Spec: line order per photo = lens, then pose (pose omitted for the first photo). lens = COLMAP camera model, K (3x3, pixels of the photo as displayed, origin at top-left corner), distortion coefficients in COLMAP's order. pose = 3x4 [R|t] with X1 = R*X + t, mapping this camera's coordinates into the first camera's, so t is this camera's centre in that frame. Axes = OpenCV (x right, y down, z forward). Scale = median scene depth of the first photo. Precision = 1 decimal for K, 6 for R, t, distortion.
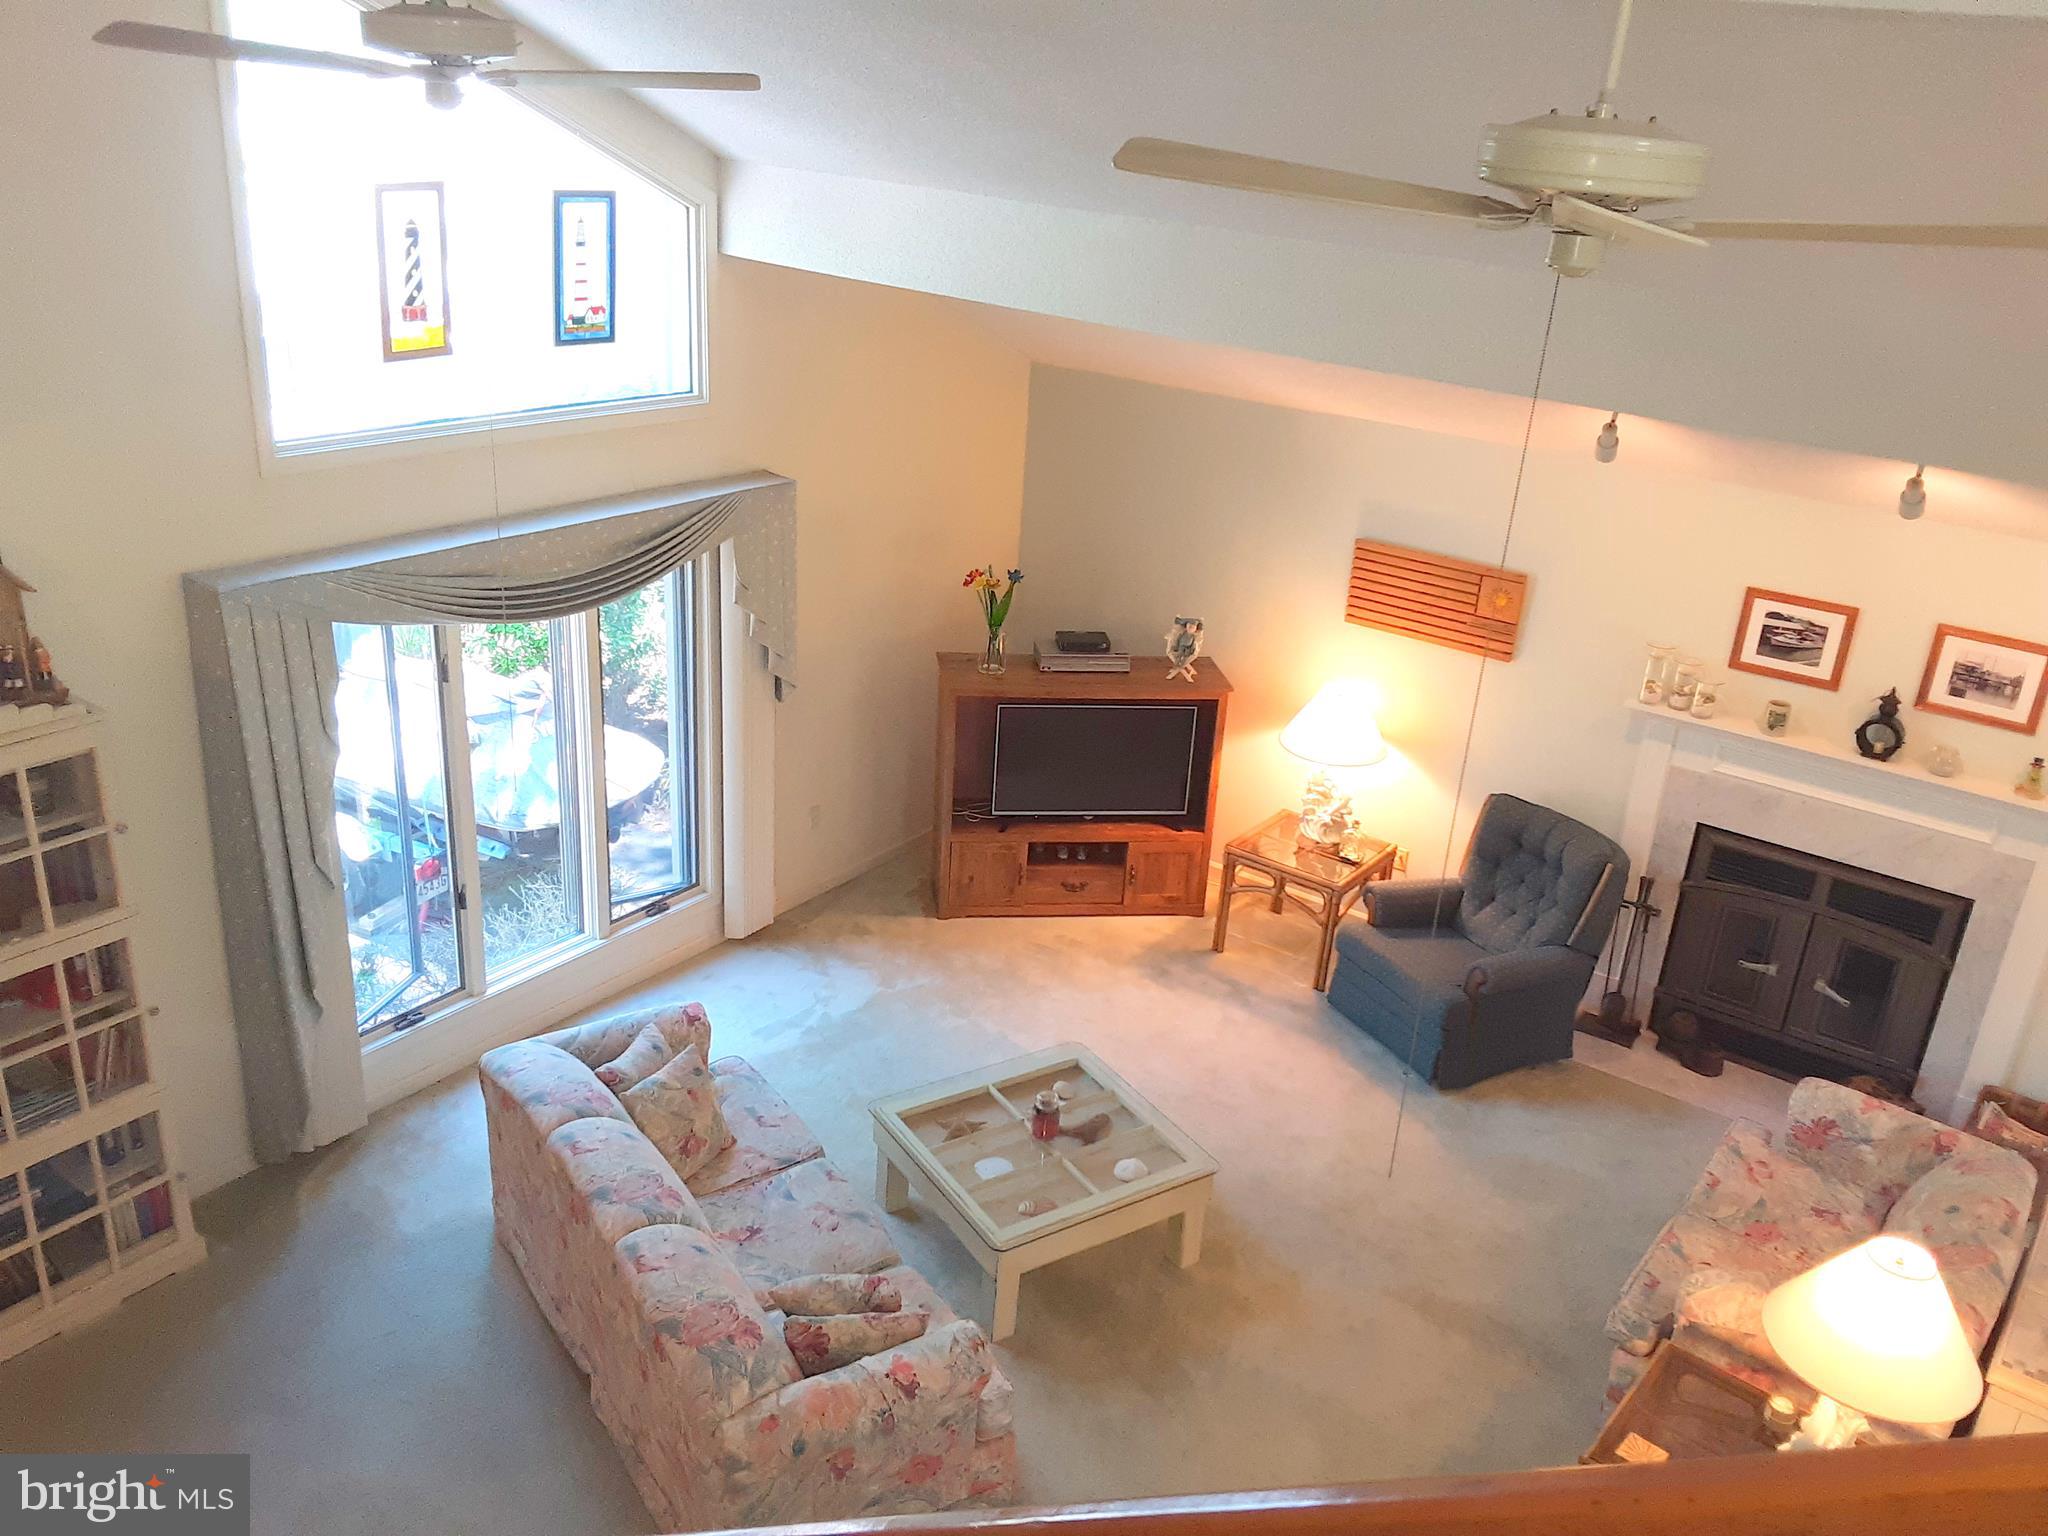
lens RADIAL K [[1638.4, 0, 1056.6], [0, 1638.4, 788.9], [0, 0, 1]] dist [0.113472, -0.184099]
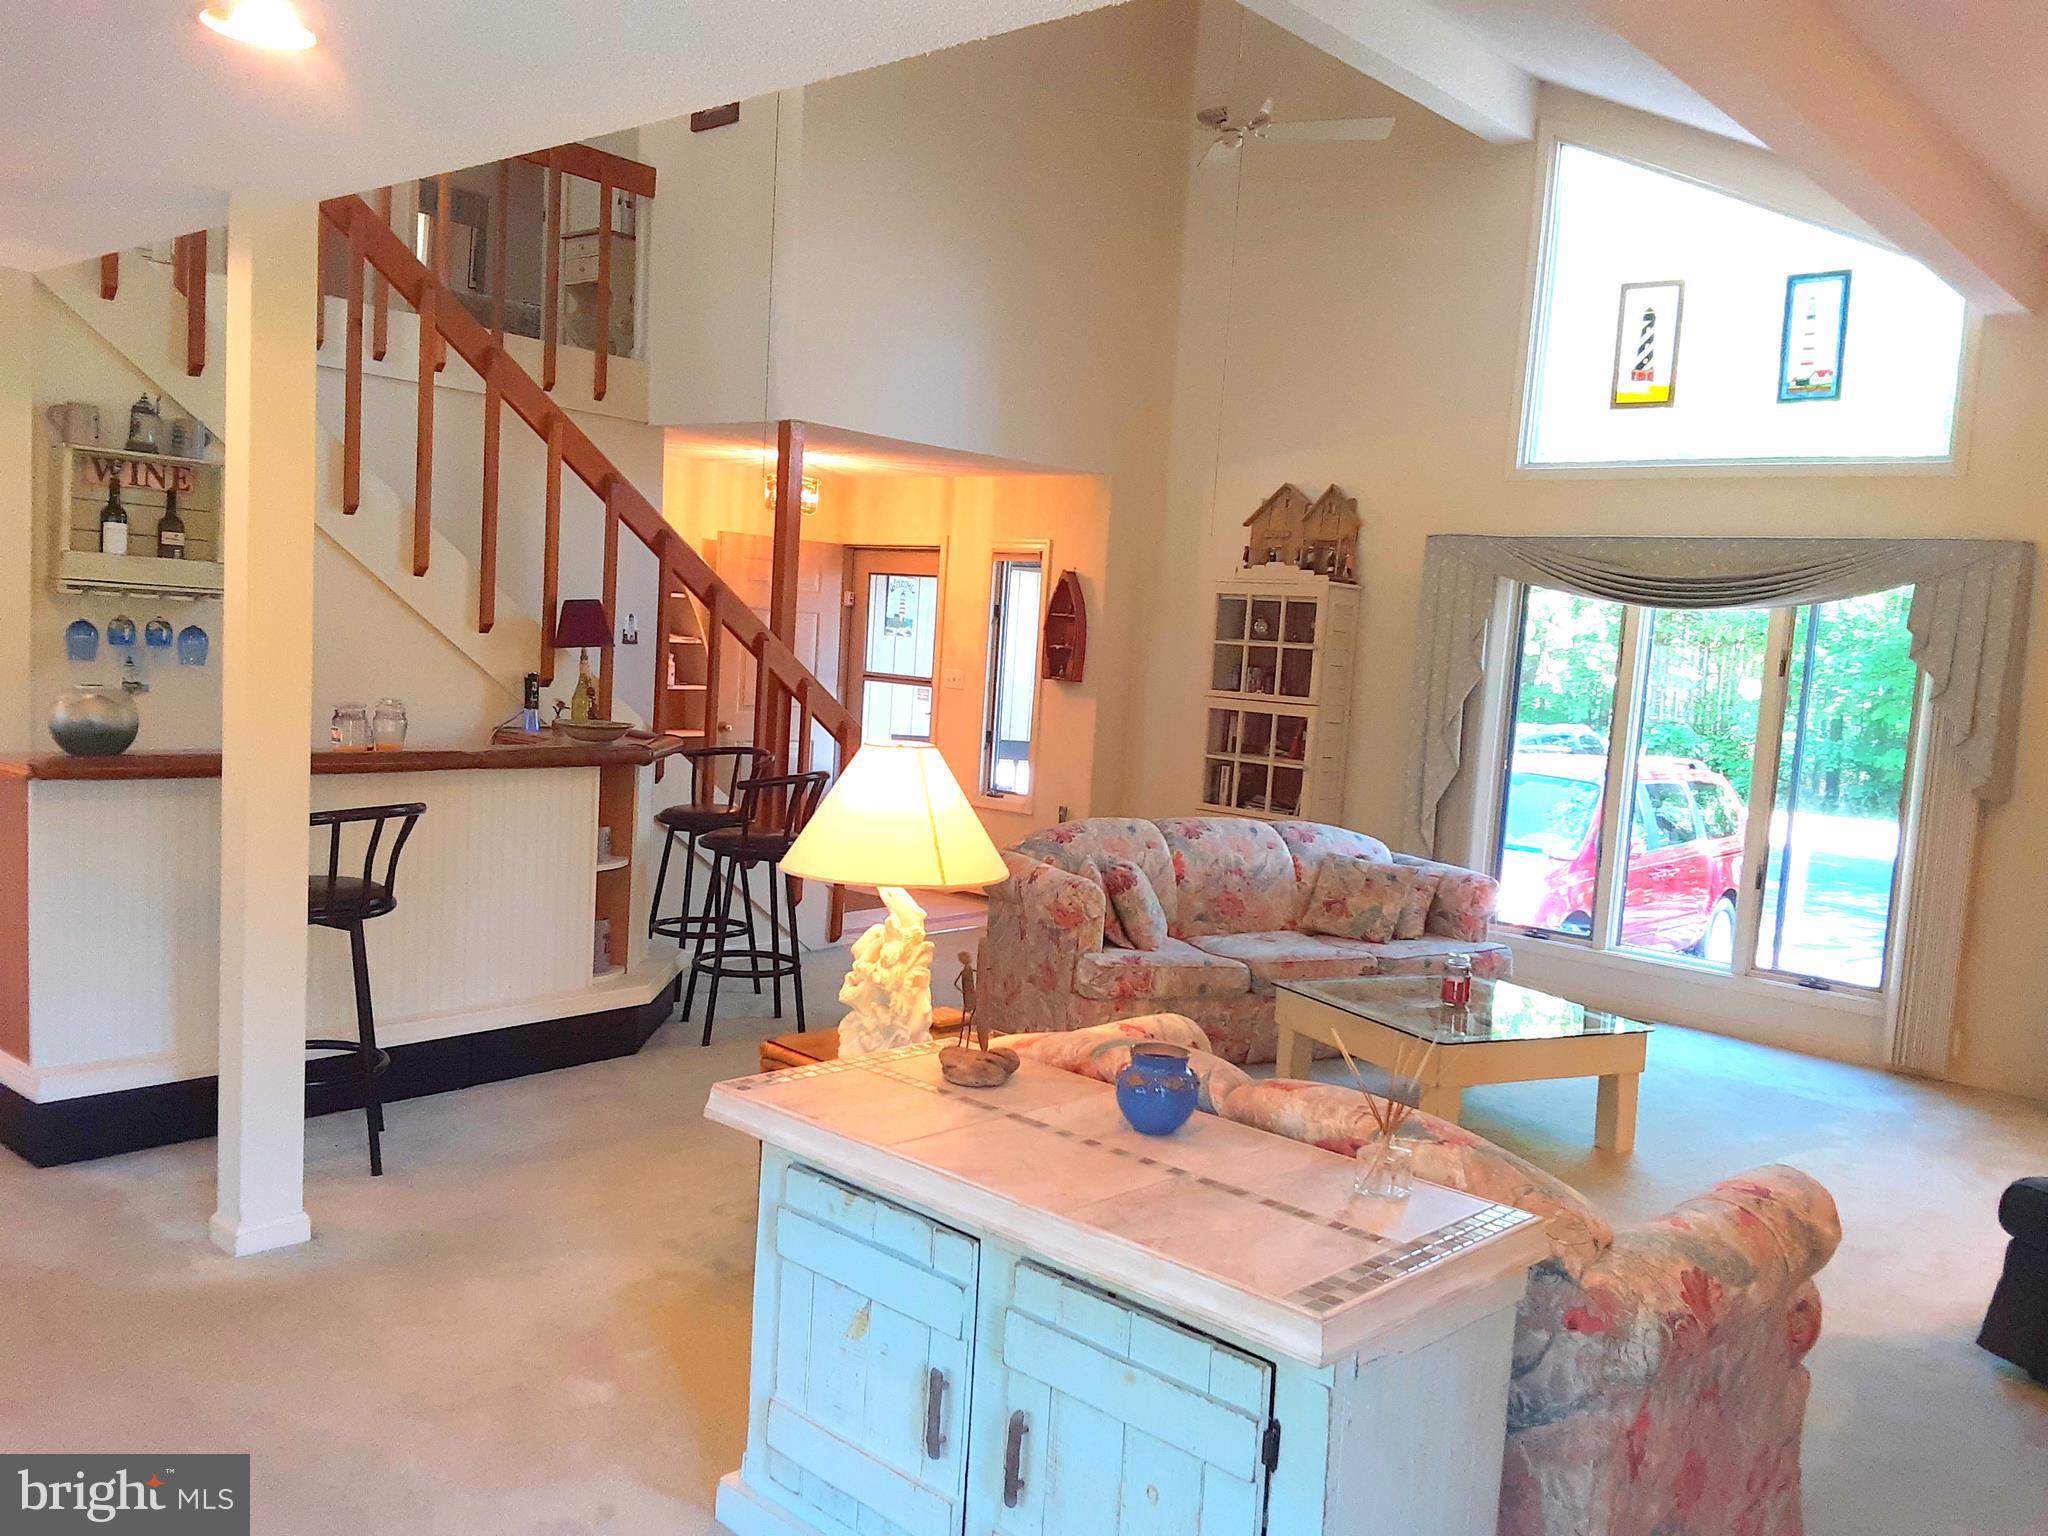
lens RADIAL K [[1638.4, 0, 1066.7], [0, 1638.4, 793.8], [0, 0, 1]] dist [0.113472, -0.184099]
pose [[-0.094386, 0.015320, -0.995418, 0.870410], [-0.453999, 0.889194, 0.056734, 0.133306], [0.885989, 0.457274, -0.076972, 0.719423]]
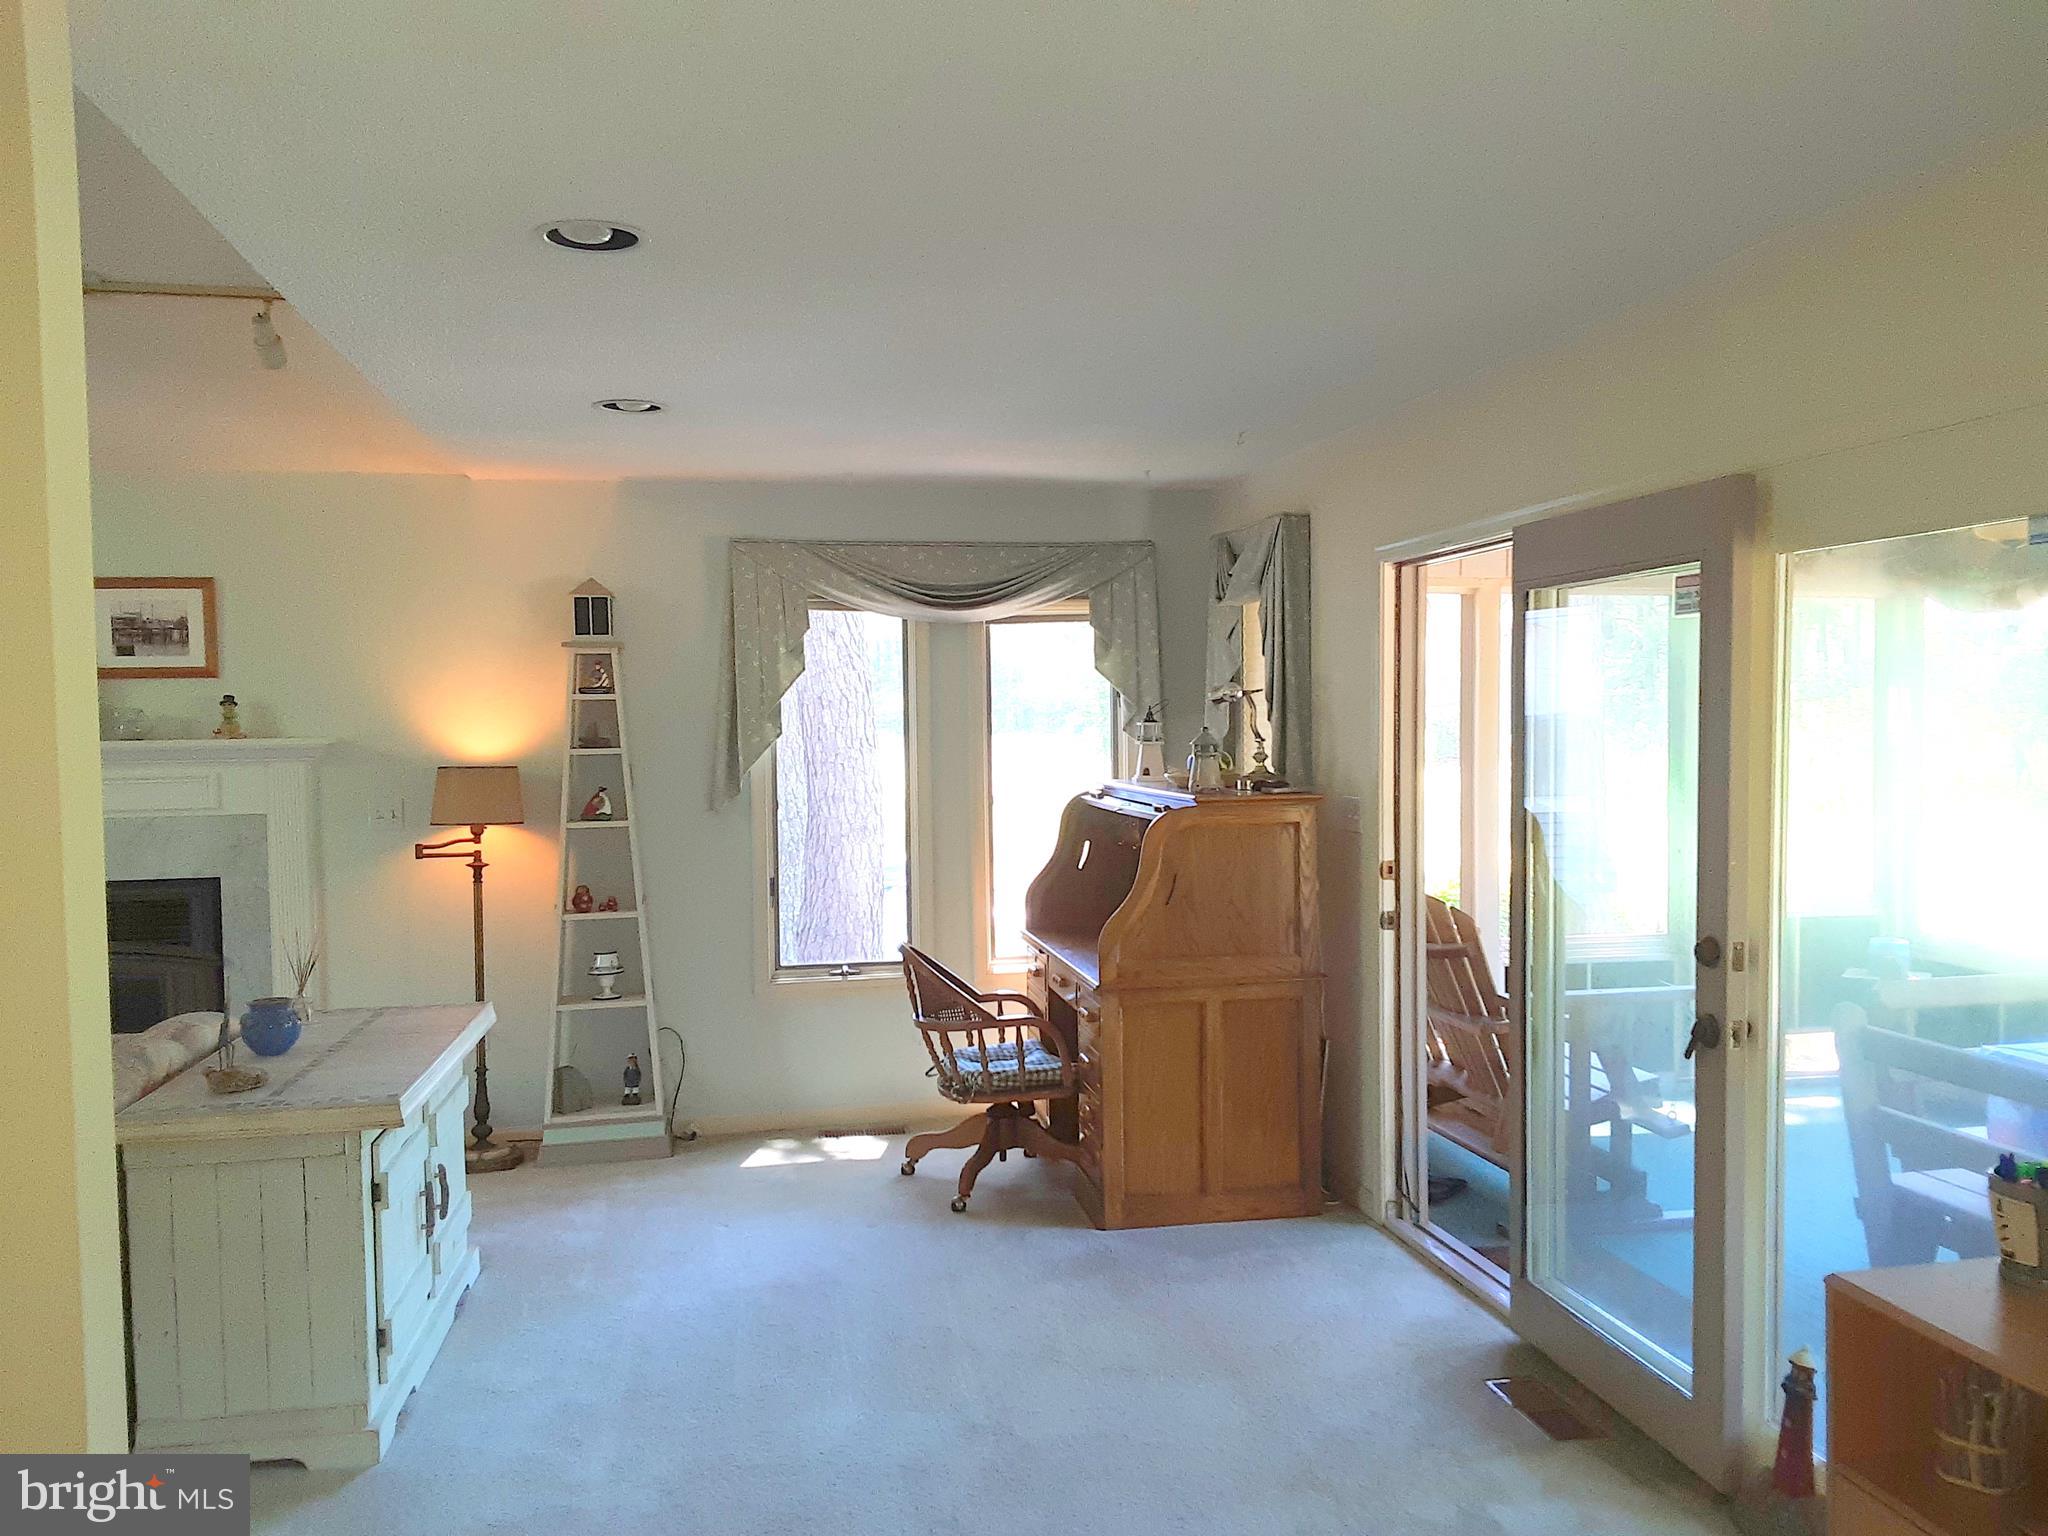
lens RADIAL K [[1638.4, 0, 1071.3], [0, 1638.4, 795.5], [0, 0, 1]] dist [0.113472, -0.184099]
pose [[0.675951, -0.121700, 0.726829, 0.223328], [0.347257, 0.922511, -0.168484, 0.339556], [-0.650003, 0.366283, 0.665833, 0.102869]]
